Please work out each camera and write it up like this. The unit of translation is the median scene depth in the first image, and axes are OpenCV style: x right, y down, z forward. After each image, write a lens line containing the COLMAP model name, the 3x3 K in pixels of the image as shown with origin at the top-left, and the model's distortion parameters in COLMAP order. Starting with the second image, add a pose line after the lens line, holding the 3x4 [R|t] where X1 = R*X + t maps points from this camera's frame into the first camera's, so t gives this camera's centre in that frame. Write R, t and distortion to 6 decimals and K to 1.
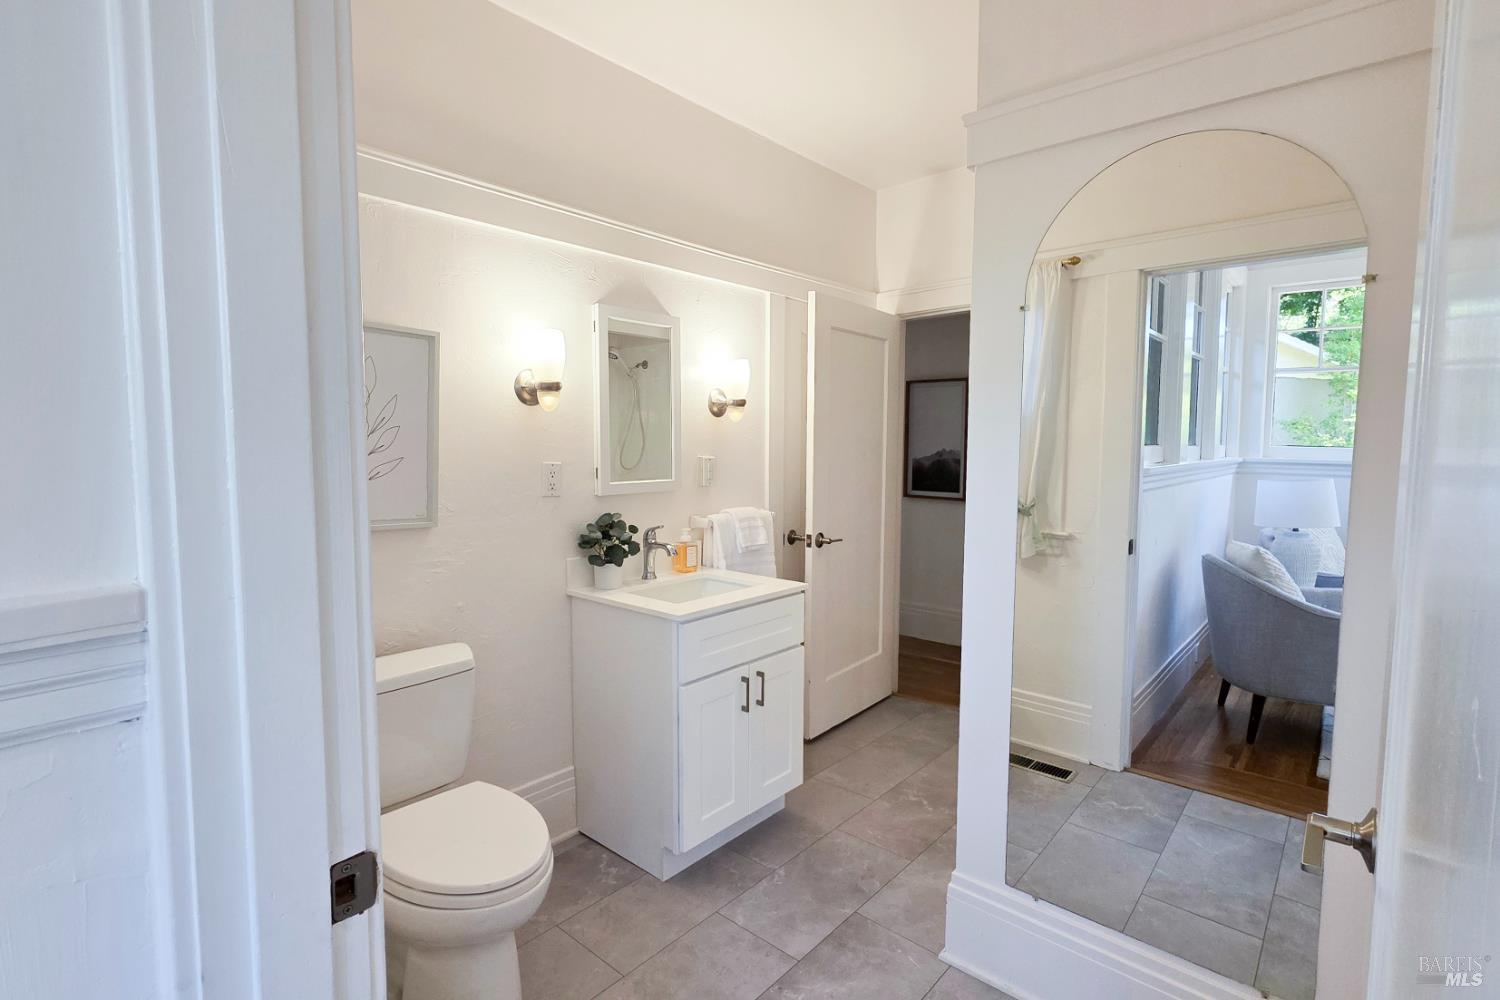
lens RADIAL K [[718.7, 0, 754.9], [0, 718.7, 501.3], [0, 0, 1]] dist [0.001176, 0.000166]
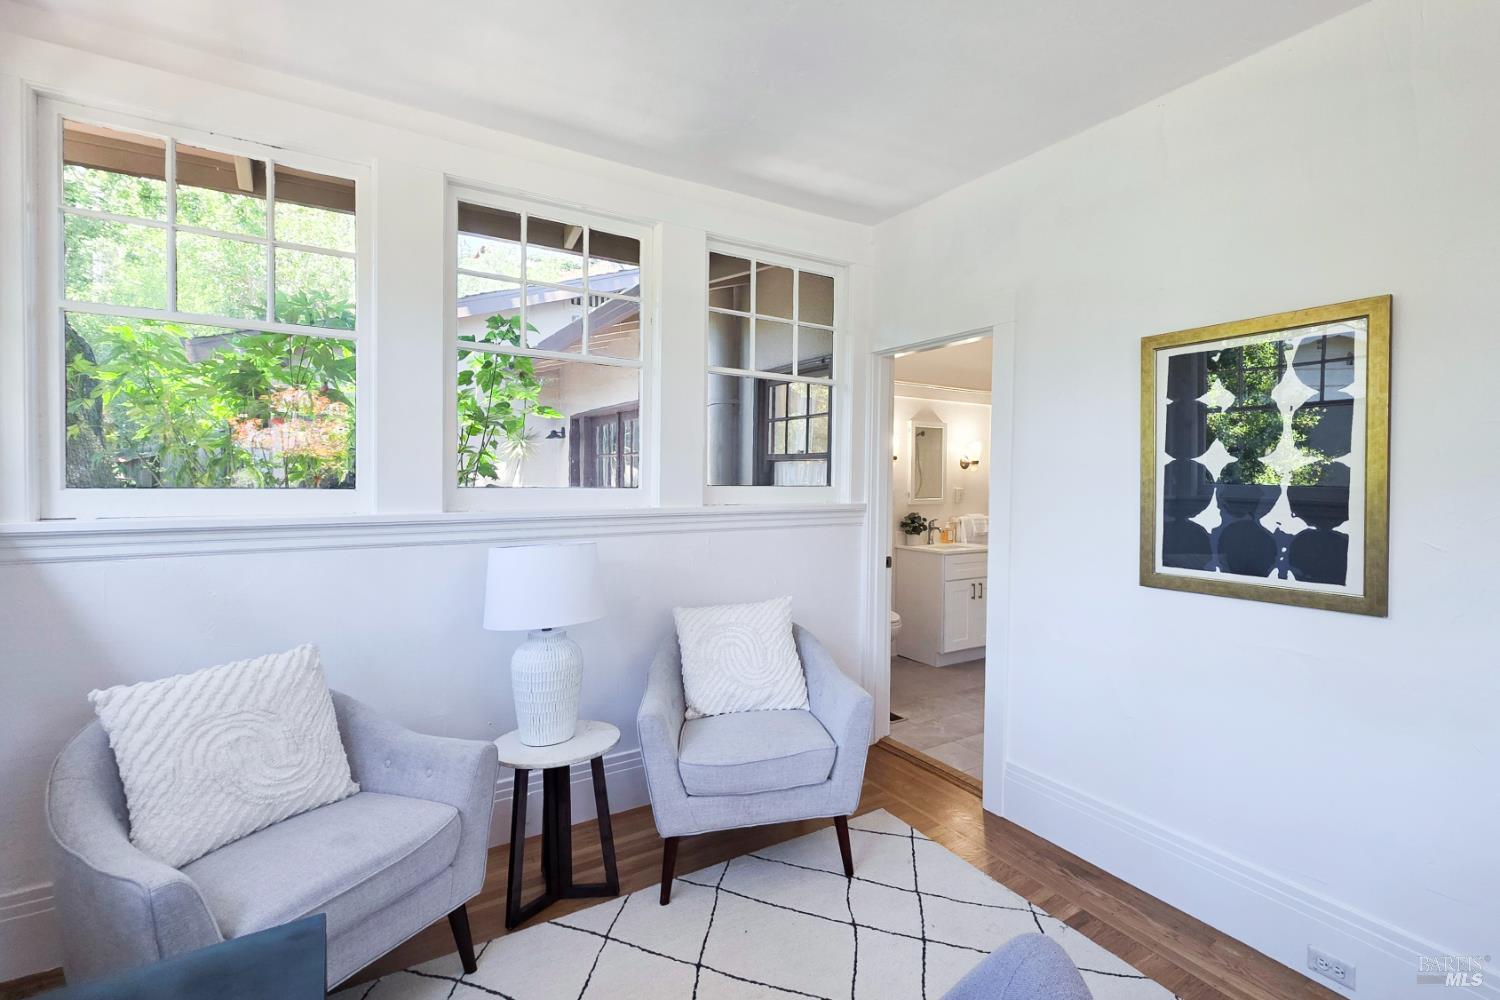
lens RADIAL K [[718.7, 0, 762.4], [0, 718.7, 496.7], [0, 0, 1]] dist [0.001176, 0.000166]
pose [[0.940051, 0.010578, -0.340871, 0.124449], [-0.026266, 0.998796, -0.041440, 0.072503], [0.340022, 0.047909, 0.939196, -1.313789]]
